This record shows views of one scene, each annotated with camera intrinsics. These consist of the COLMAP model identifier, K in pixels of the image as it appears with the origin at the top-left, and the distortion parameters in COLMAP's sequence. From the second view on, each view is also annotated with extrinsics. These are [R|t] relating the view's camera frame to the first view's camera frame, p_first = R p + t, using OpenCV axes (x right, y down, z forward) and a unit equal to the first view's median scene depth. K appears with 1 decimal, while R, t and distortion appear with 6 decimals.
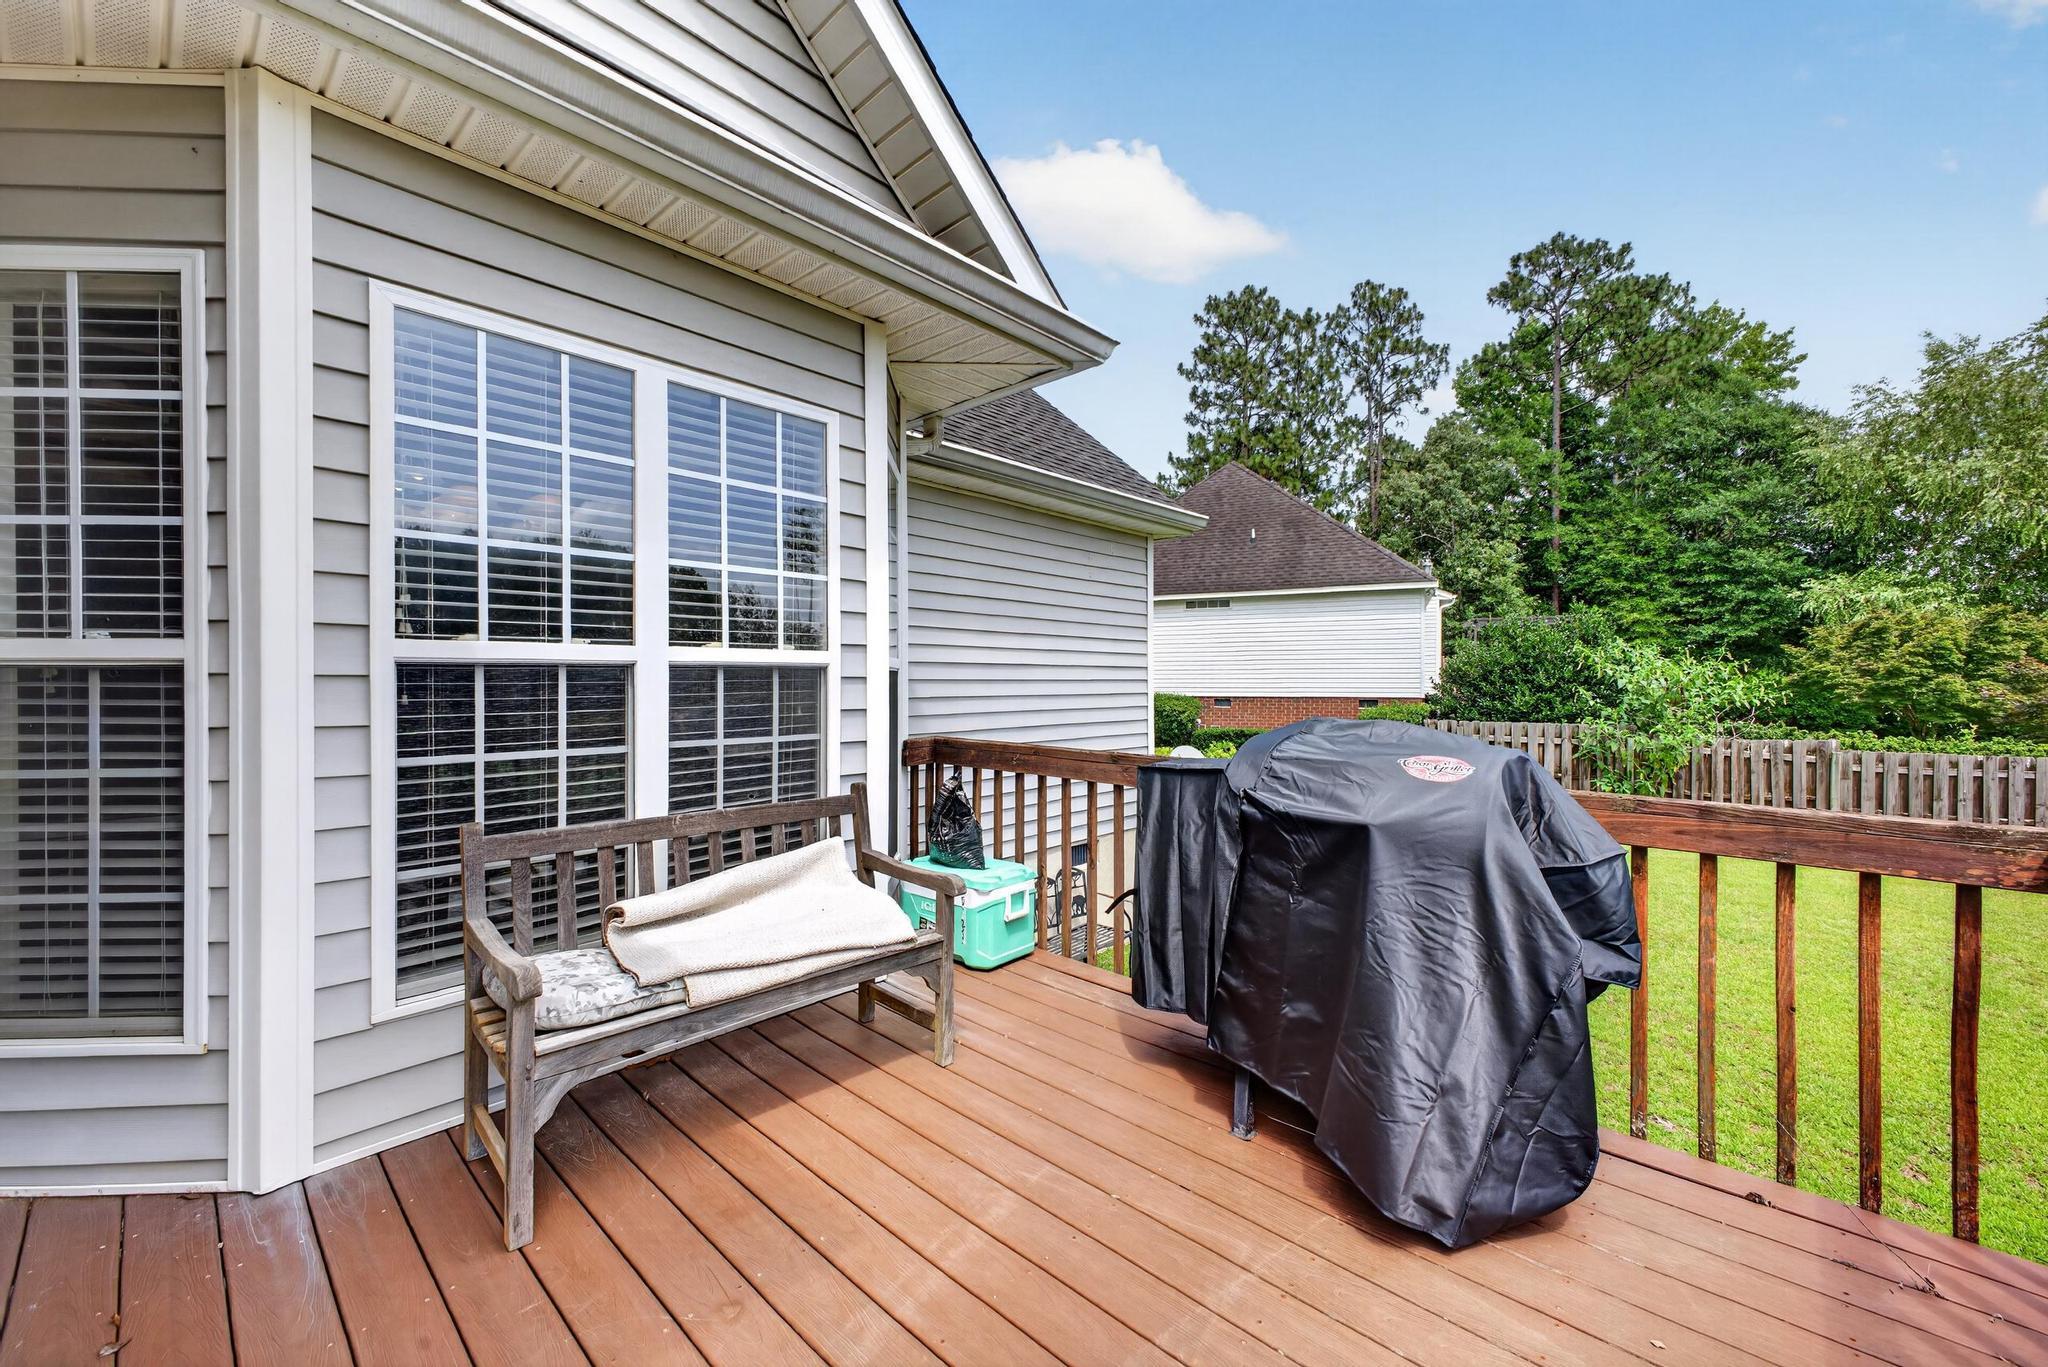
lens RADIAL K [[796.6, 0, 1025.7], [0, 796.6, 675.7], [0, 0, 1]] dist [0.000522, -0.001073]
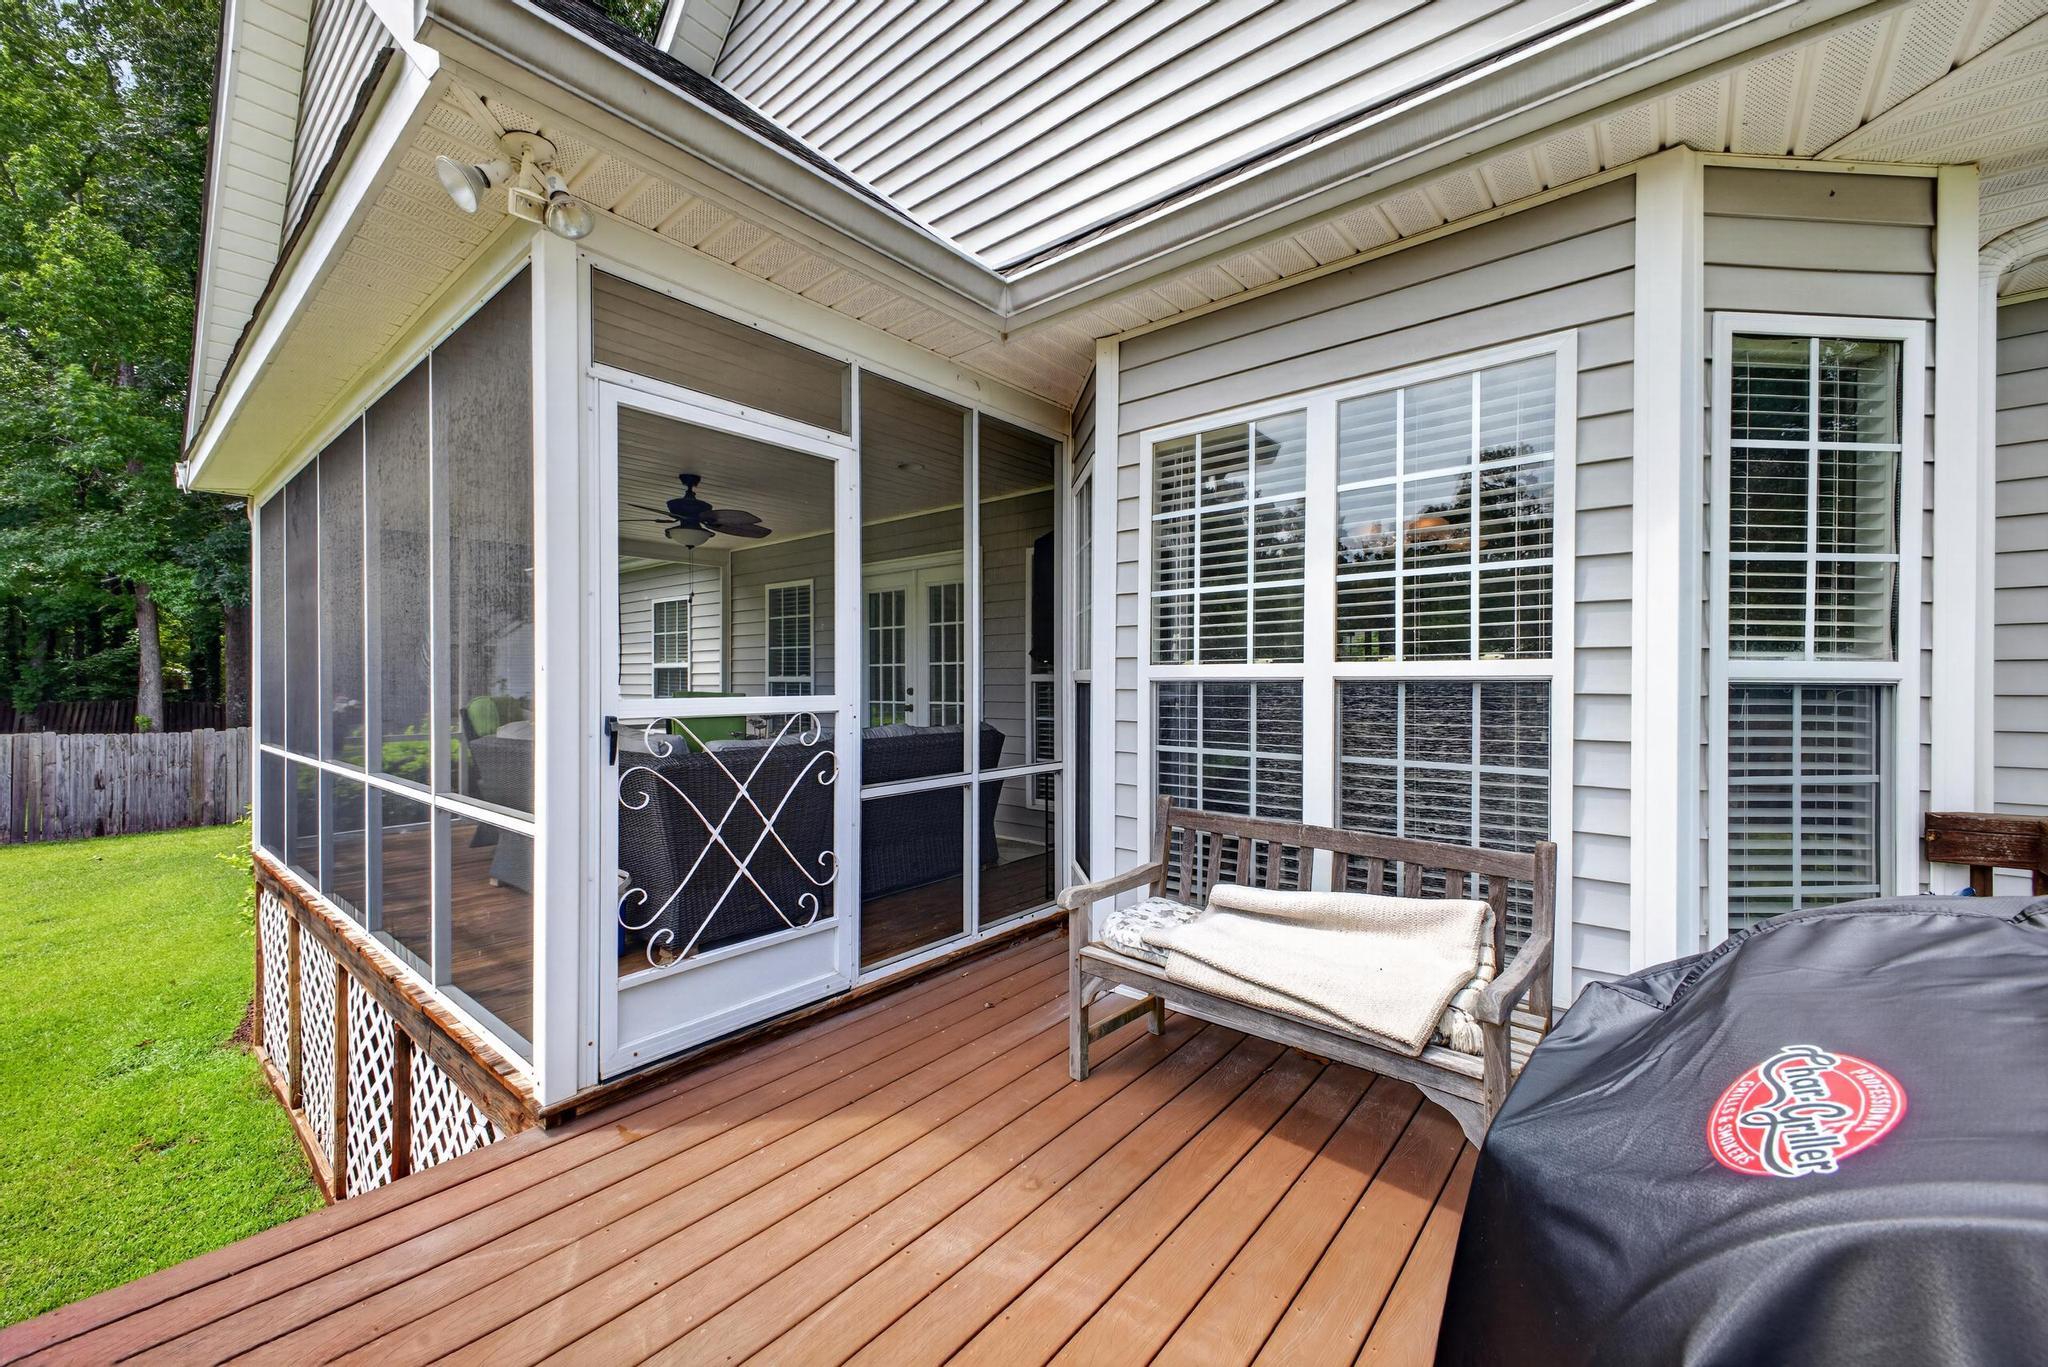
lens RADIAL K [[796.6, 0, 1029.1], [0, 796.6, 683.9], [0, 0, 1]] dist [0.000522, -0.001073]
pose [[0.036389, -0.000156, -0.999338, 0.575885], [-0.003755, 0.999993, -0.000293, -0.007415], [0.999331, 0.003764, 0.036388, 0.590898]]
